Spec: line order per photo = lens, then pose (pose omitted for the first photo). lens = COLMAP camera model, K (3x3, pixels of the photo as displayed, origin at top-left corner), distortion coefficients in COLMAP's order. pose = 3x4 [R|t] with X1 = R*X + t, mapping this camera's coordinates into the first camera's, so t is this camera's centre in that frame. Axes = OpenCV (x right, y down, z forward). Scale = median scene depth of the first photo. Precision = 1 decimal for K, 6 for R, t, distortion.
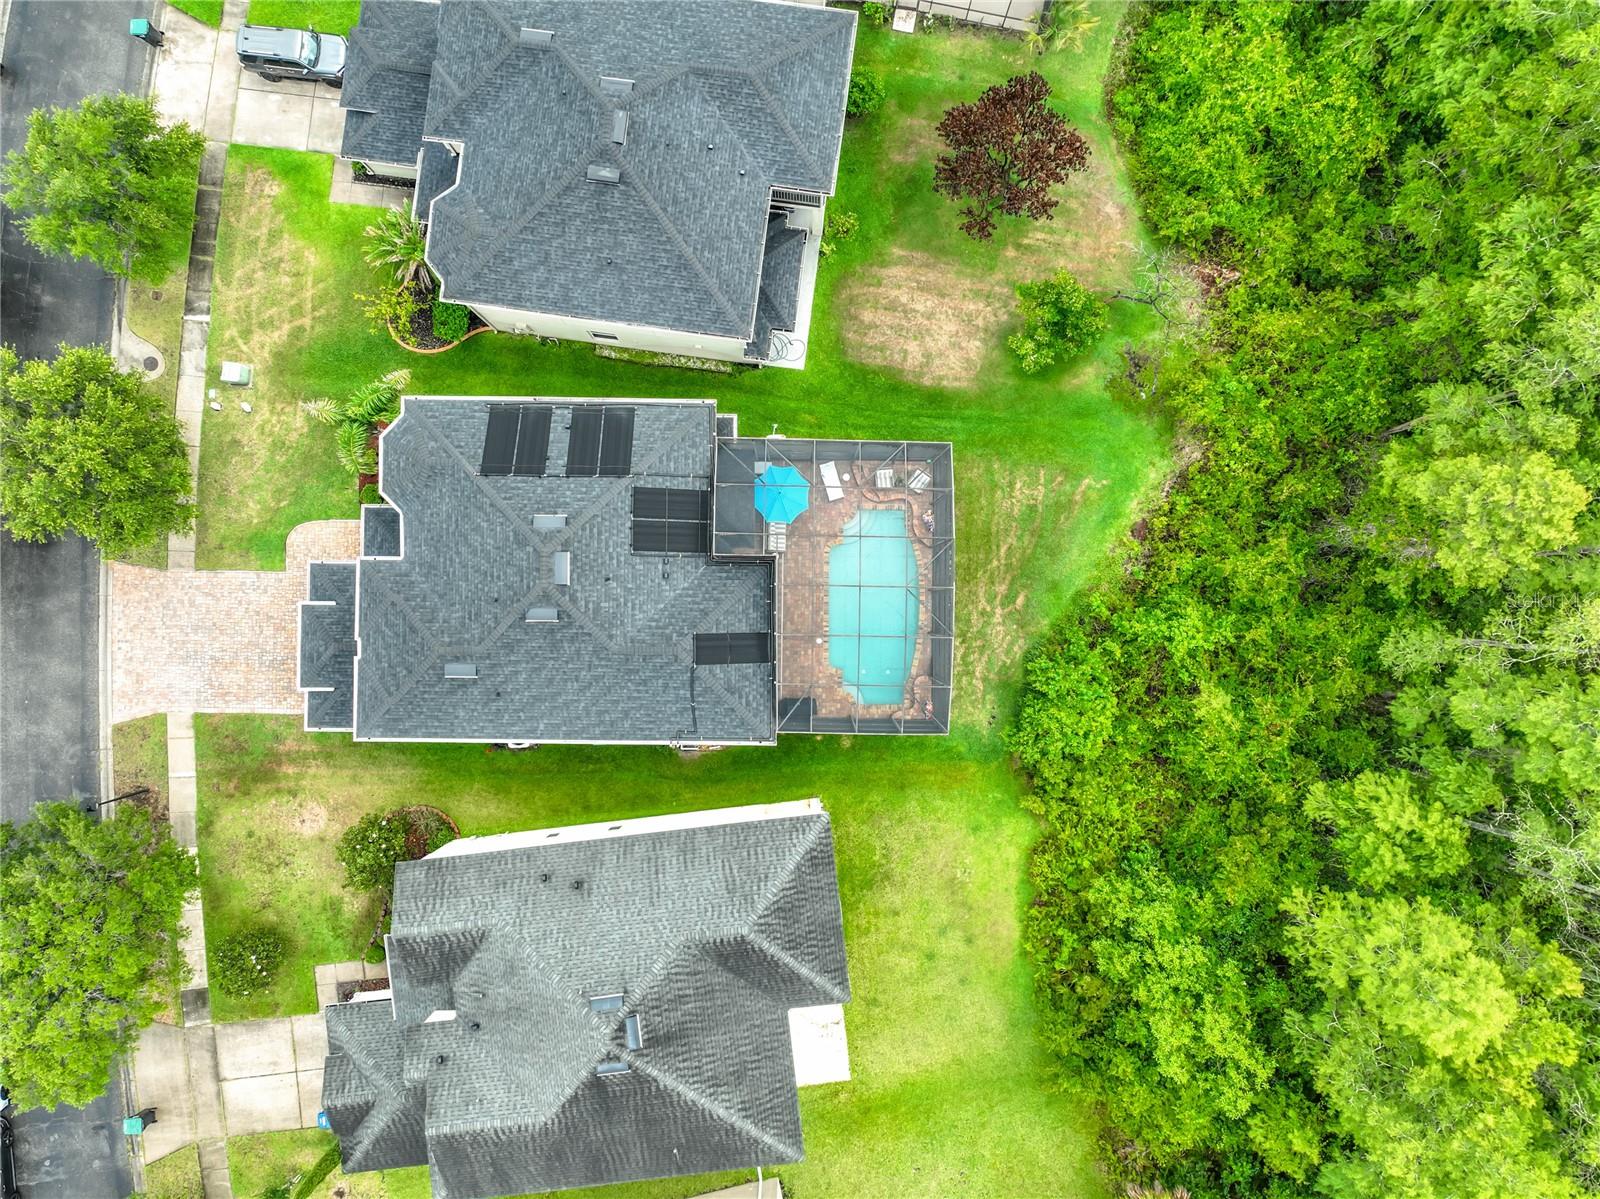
lens RADIAL K [[1128.9, 0, 800.0], [0, 1128.9, 599.5], [0, 0, 1]] dist [-0.005137, -0.001539]
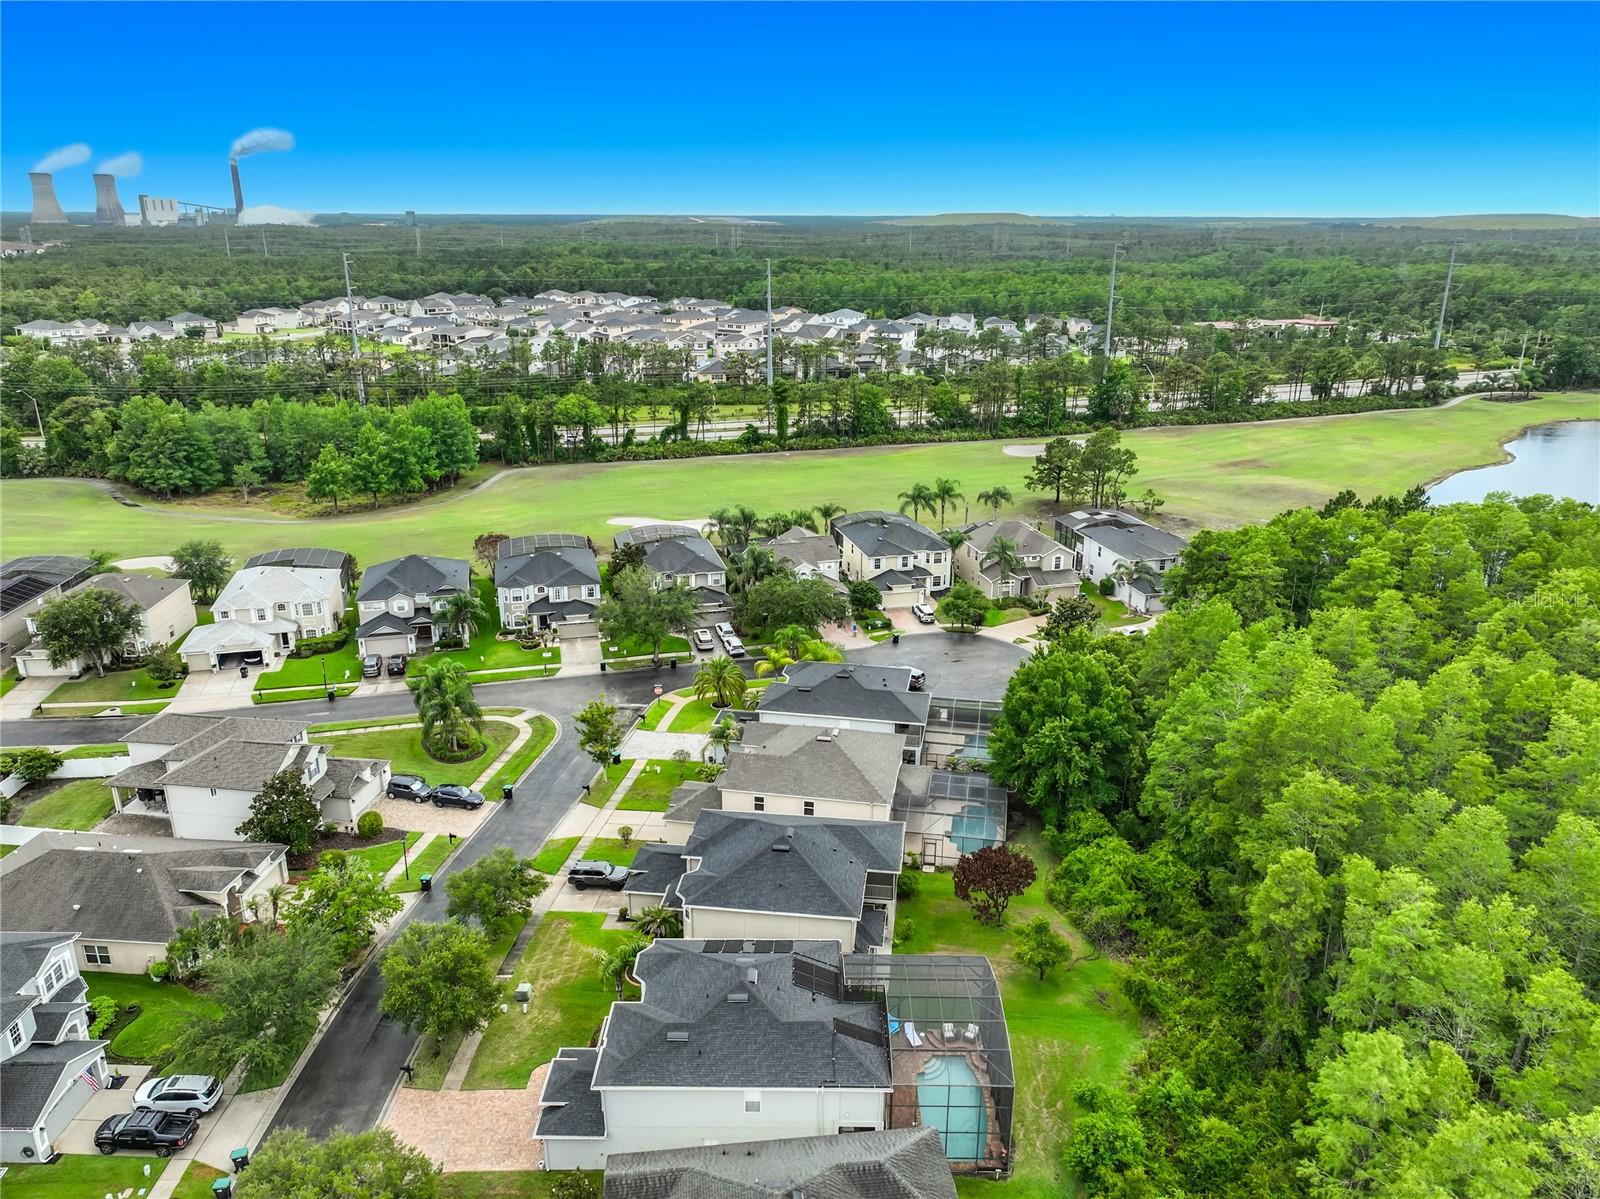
lens RADIAL K [[1128.9, 0, 800.0], [0, 1128.9, 599.5], [0, 0, 1]] dist [-0.005137, -0.001539]
pose [[0.999998, 0.000754, 0.001589, -0.138612], [0.001245, 0.334566, -0.942372, 1.237649], [-0.001242, 0.942372, 0.334564, -0.038288]]
